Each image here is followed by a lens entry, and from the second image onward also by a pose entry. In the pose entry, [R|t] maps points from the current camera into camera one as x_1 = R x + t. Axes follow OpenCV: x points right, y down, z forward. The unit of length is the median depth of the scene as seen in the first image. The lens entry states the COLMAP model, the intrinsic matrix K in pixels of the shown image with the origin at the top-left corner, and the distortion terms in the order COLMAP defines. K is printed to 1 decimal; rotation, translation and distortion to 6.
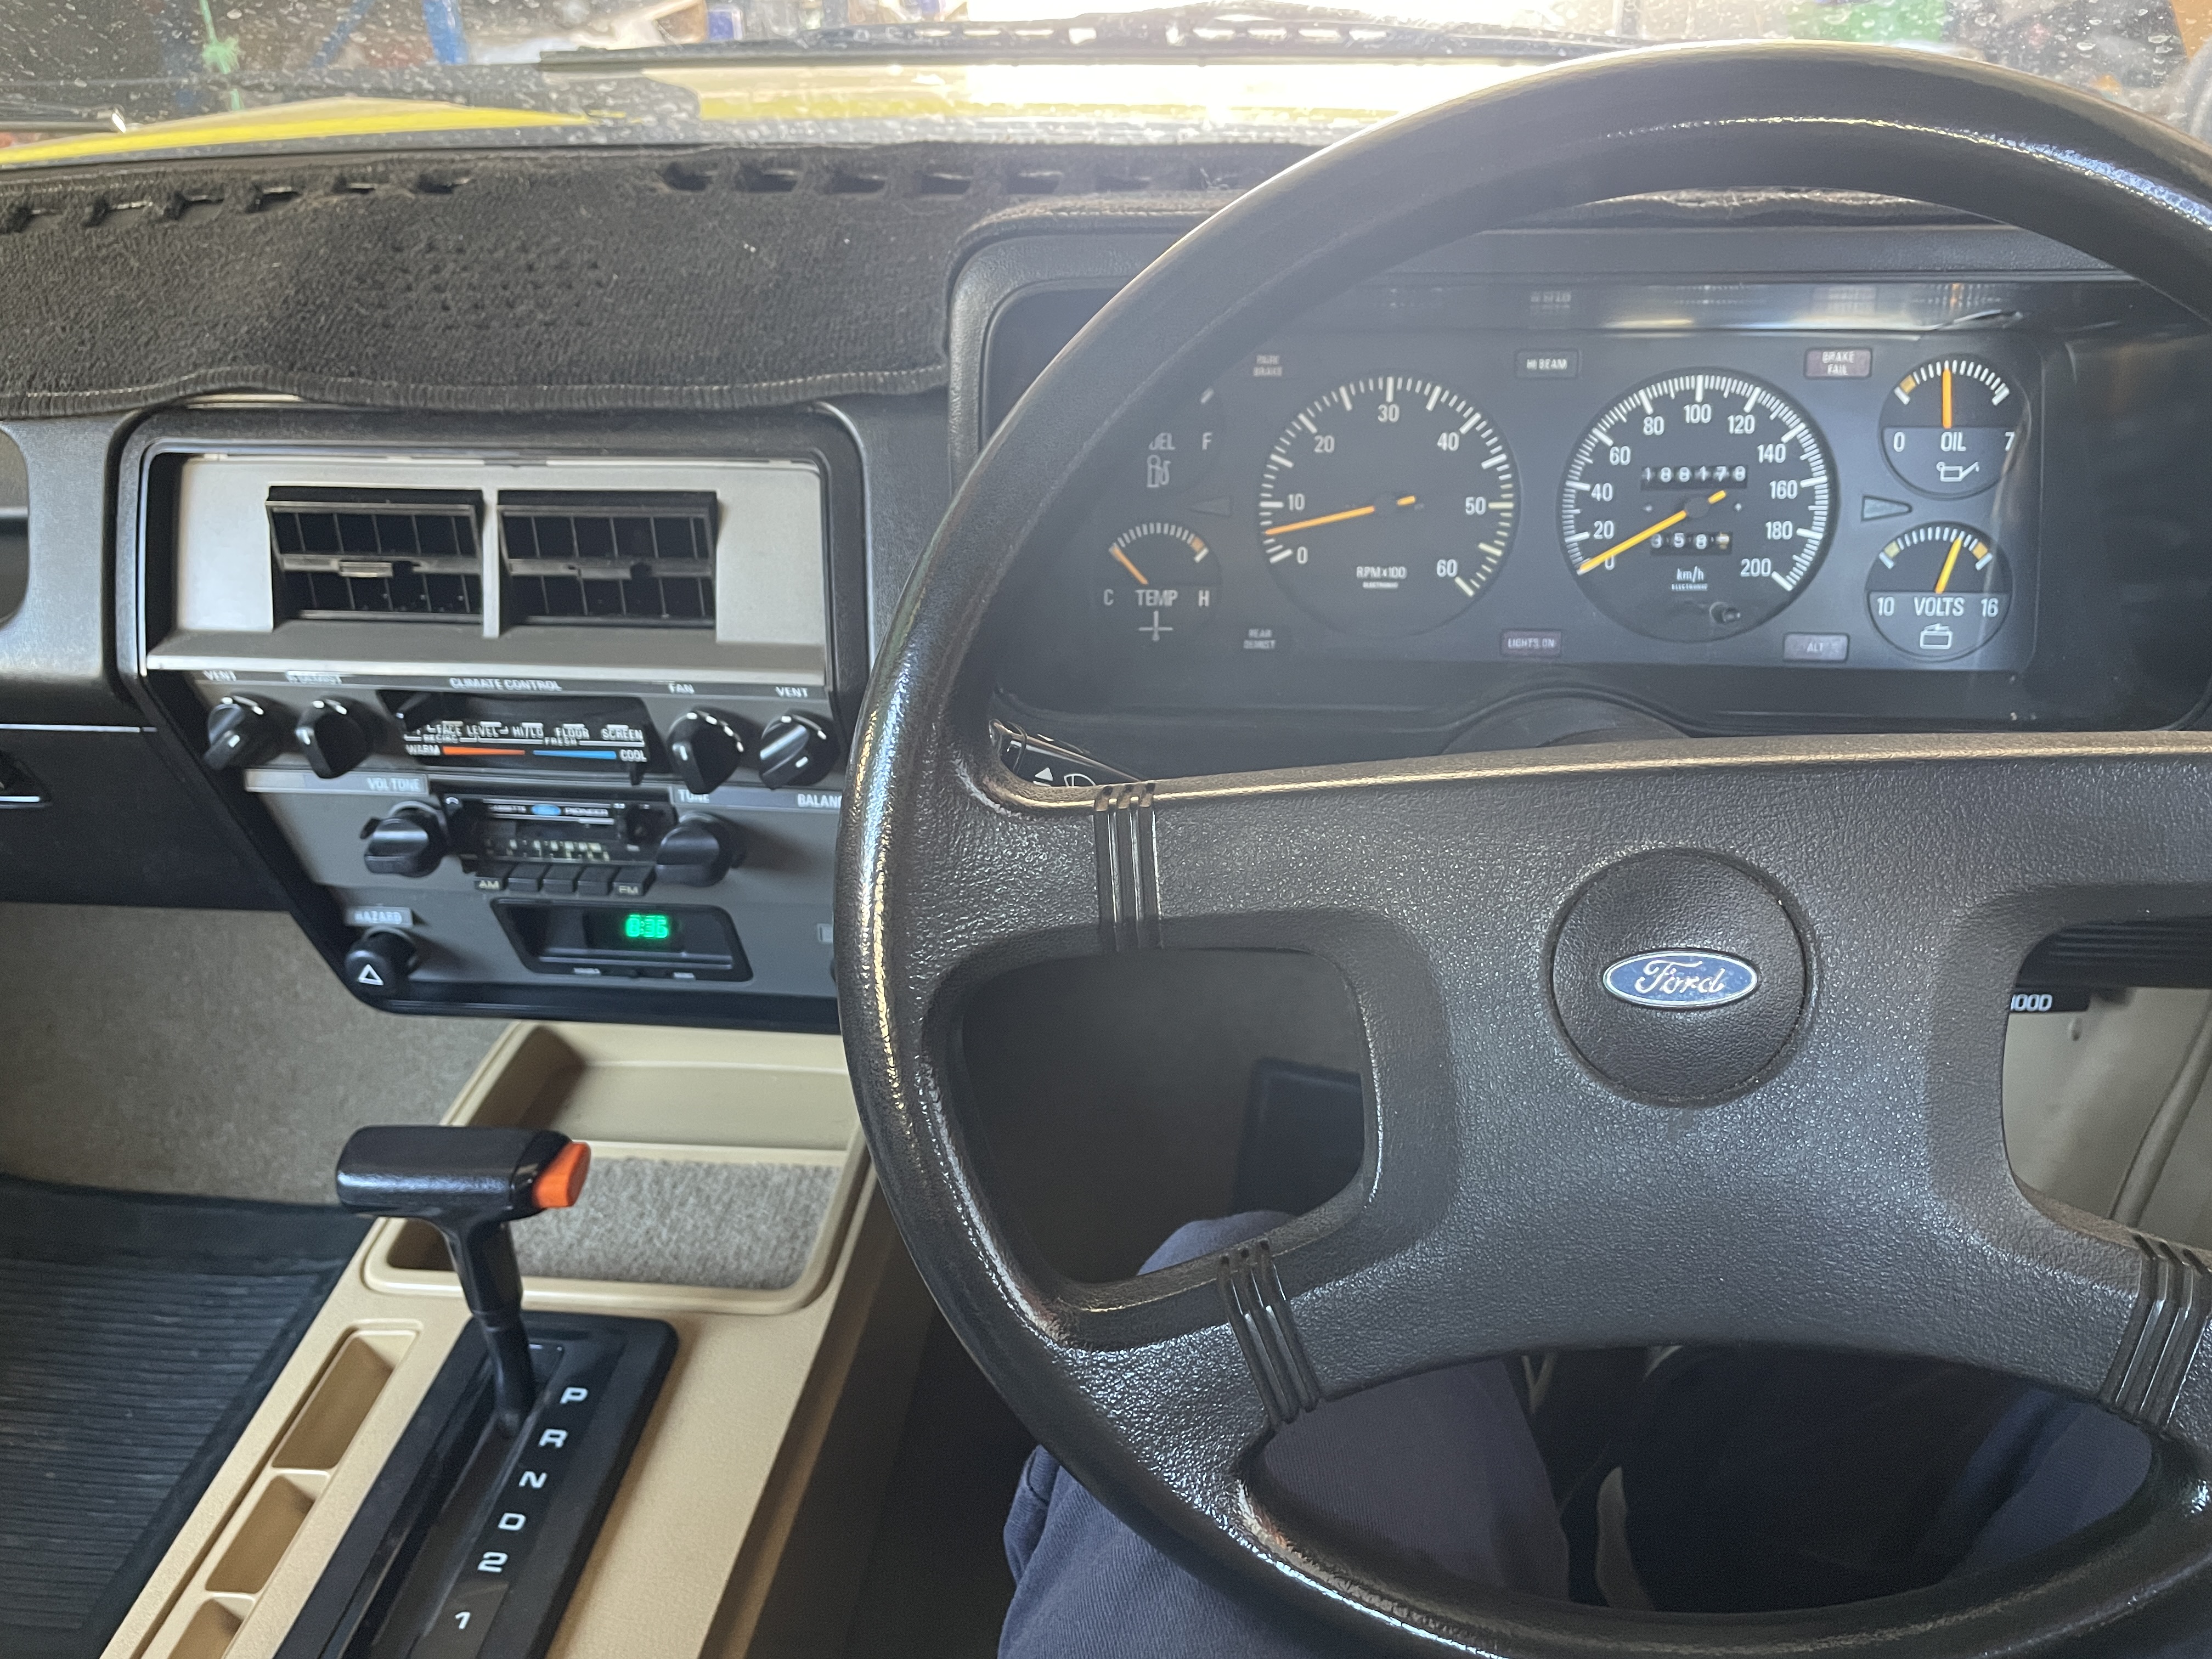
lens RADIAL K [[1690.3, 0, 1106.0], [0, 1690.3, 829.5], [0, 0, 1]] dist [0.094364, -0.127129]
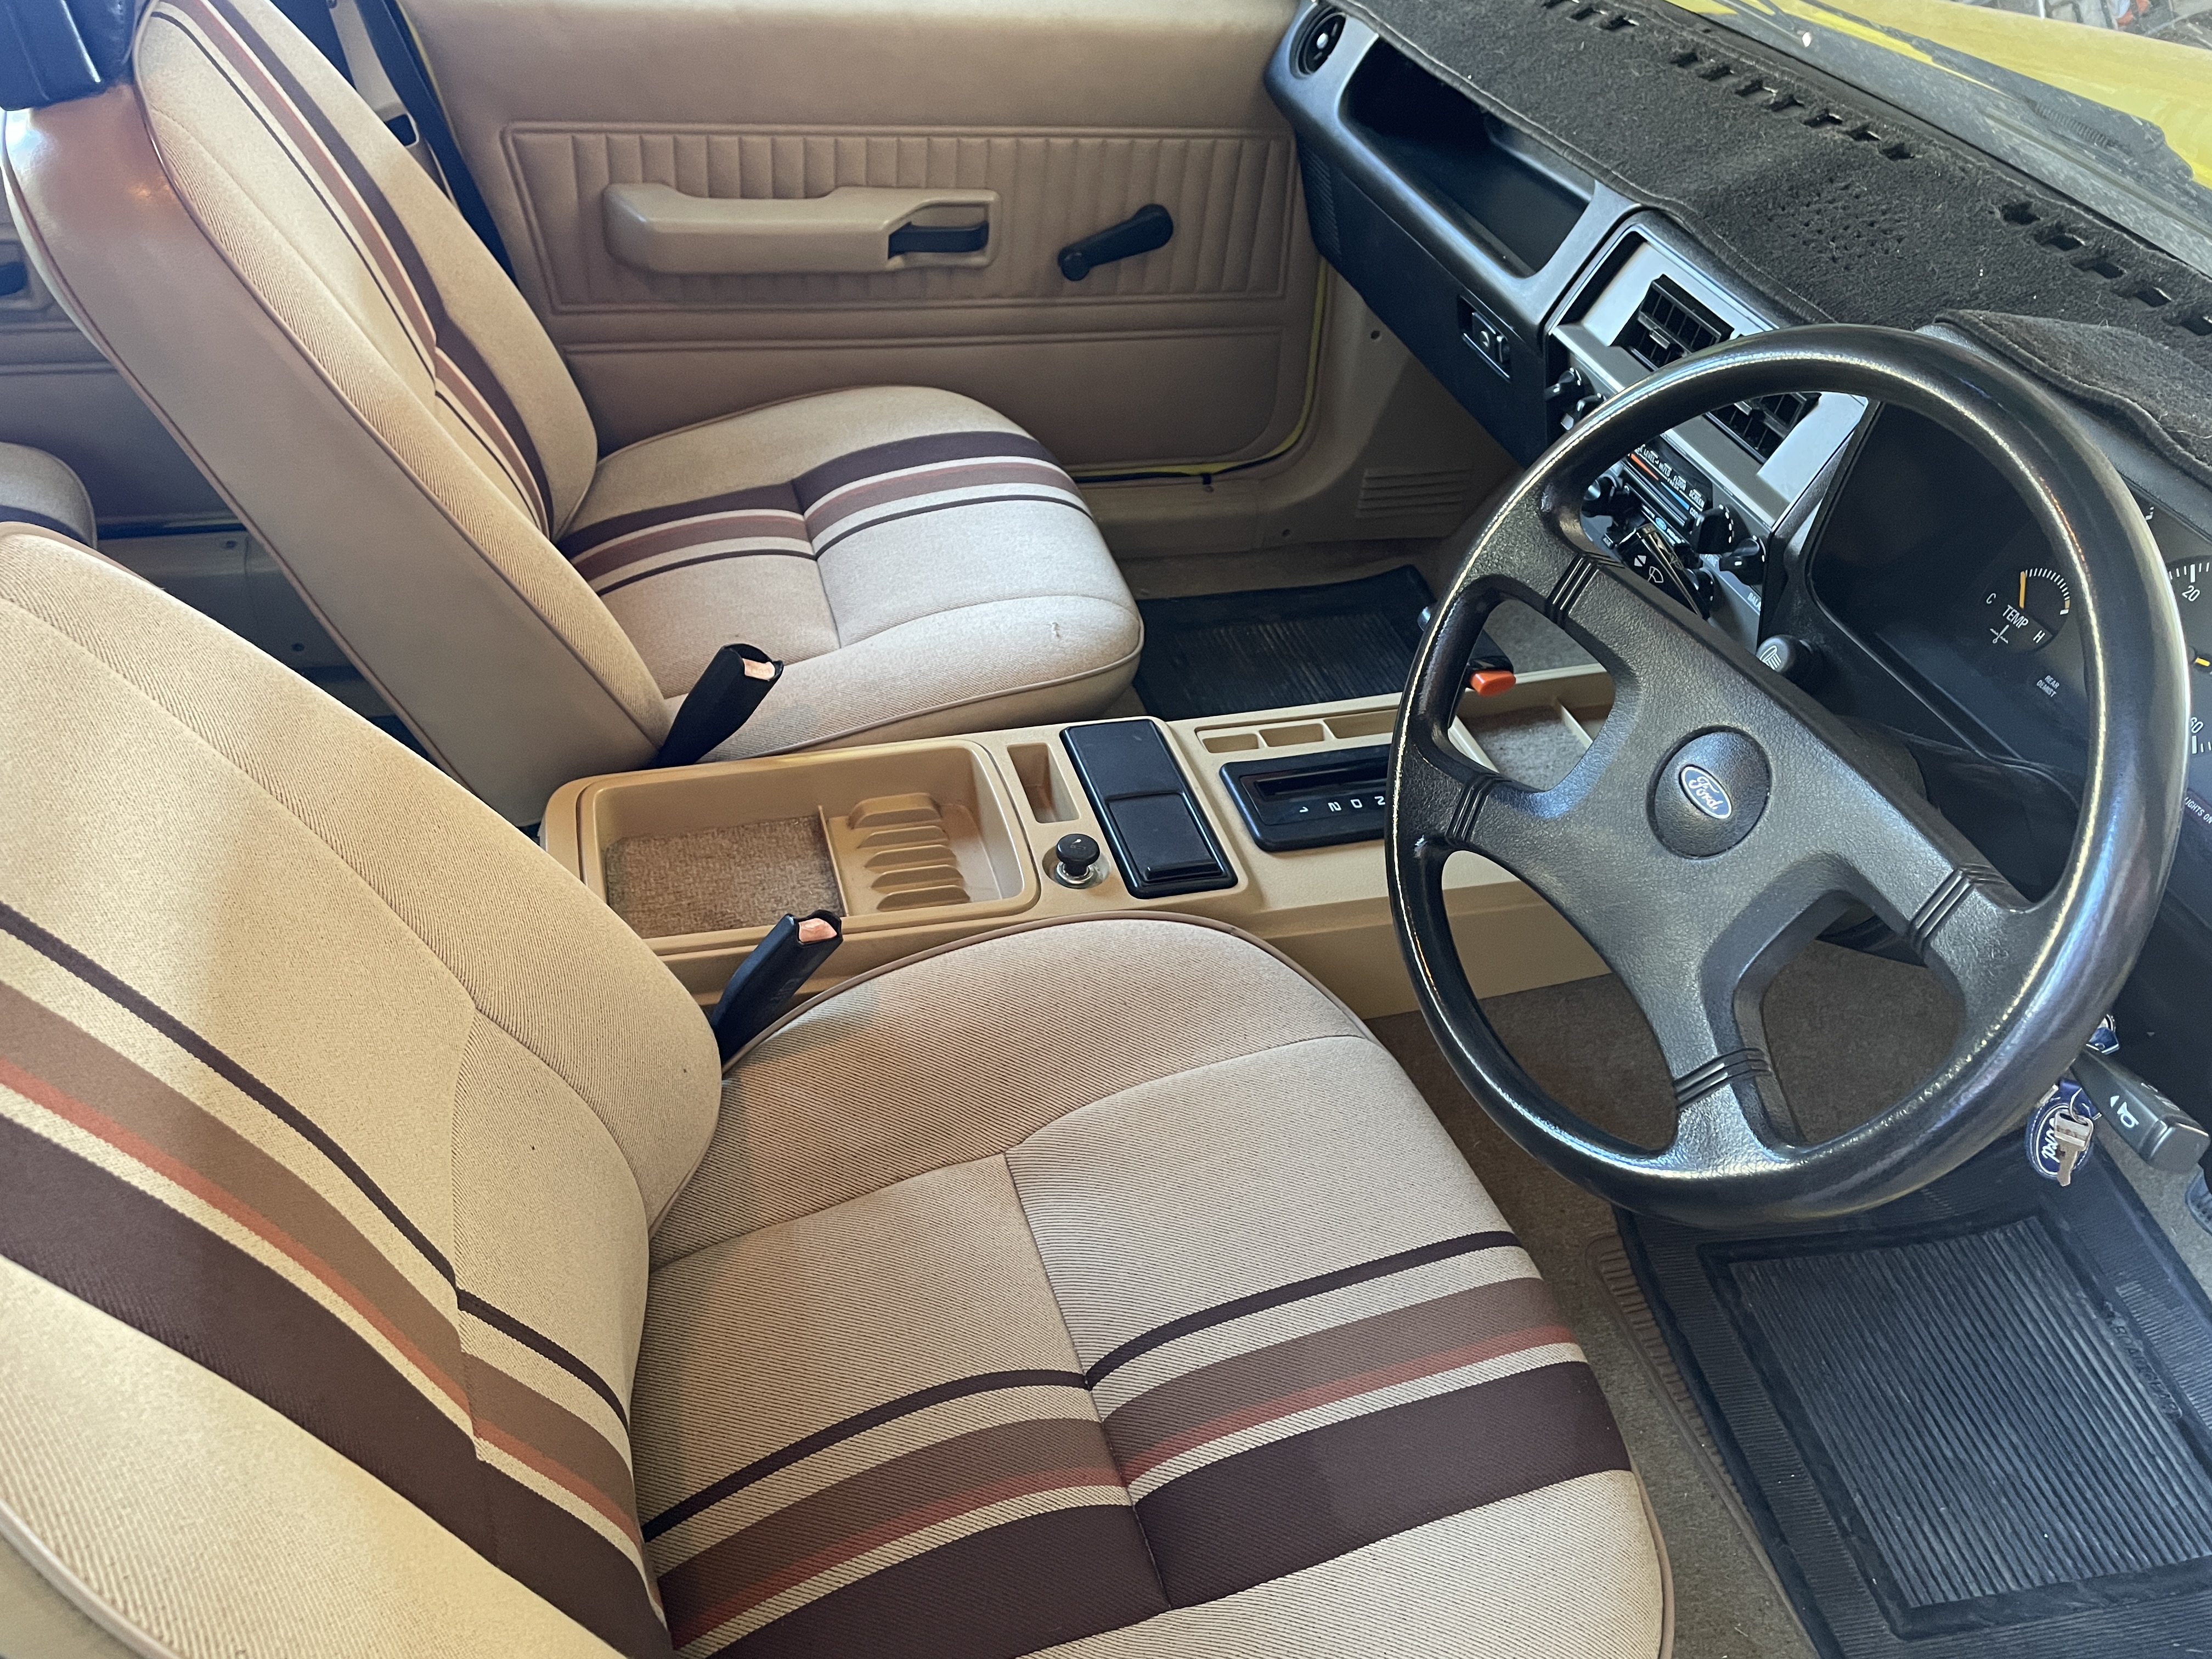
lens RADIAL K [[1646.0, 0, 1106.0], [0, 1646.0, 829.5], [0, 0, 1]] dist [0.064725, -0.115158]
pose [[0.406508, 0.645742, -0.646350, 0.754044], [-0.552796, 0.737093, 0.388730, -0.134653], [0.727440, 0.199278, 0.656597, -0.402037]]
